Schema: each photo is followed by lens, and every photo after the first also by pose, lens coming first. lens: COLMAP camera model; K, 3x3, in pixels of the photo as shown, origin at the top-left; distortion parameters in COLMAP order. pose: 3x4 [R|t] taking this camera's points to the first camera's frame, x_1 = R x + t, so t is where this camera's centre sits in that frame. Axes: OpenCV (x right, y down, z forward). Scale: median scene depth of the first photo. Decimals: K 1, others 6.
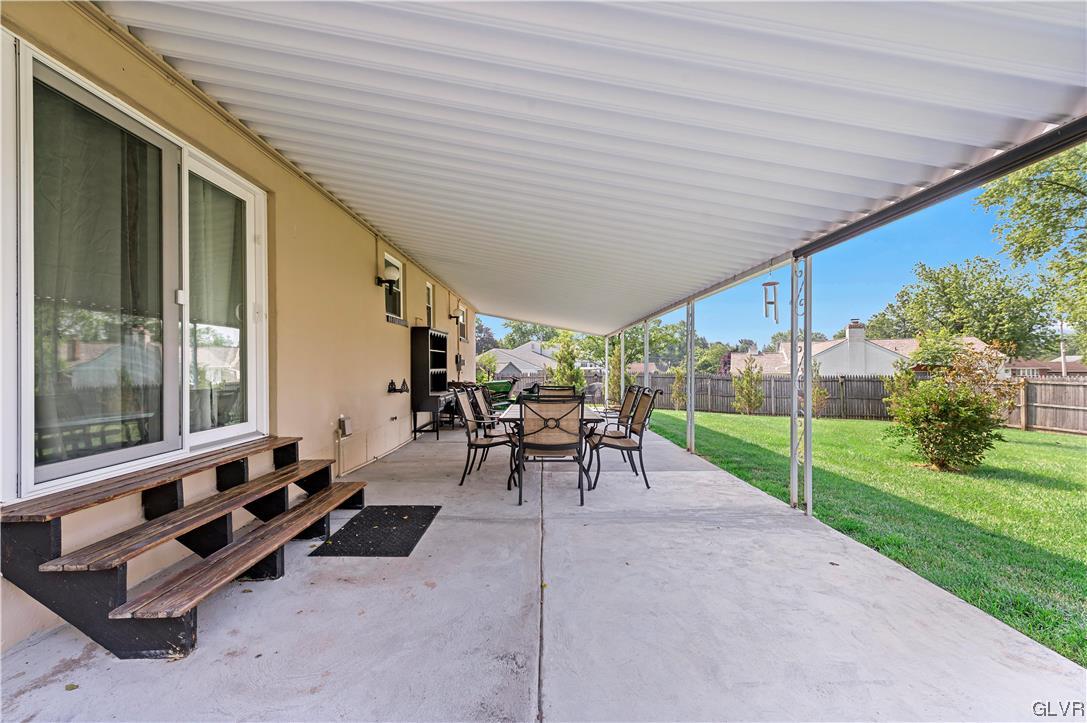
lens RADIAL K [[425.9, 0, 545.5], [0, 425.9, 361.8], [0, 0, 1]] dist [0.020450, -0.005774]
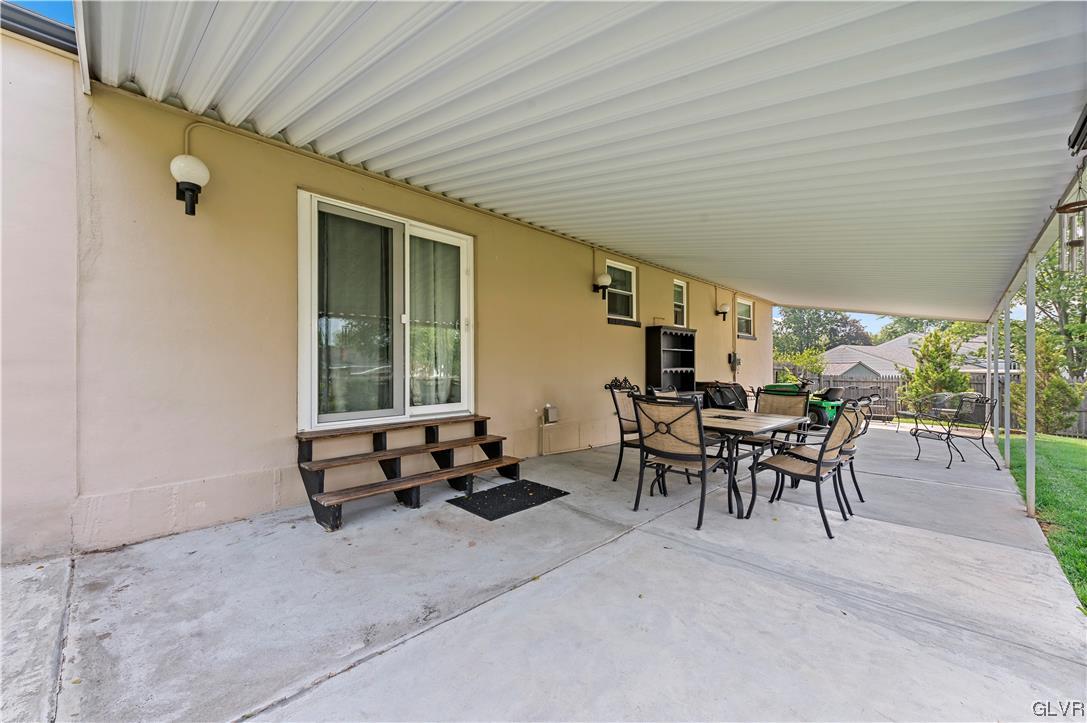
lens RADIAL K [[425.9, 0, 545.5], [0, 425.9, 361.8], [0, 0, 1]] dist [0.020450, -0.005774]
pose [[0.711099, -0.000773, -0.703091, 0.486713], [0.000340, 1.000000, -0.000755, 0.007138], [0.703091, 0.000298, 0.711099, 0.198275]]
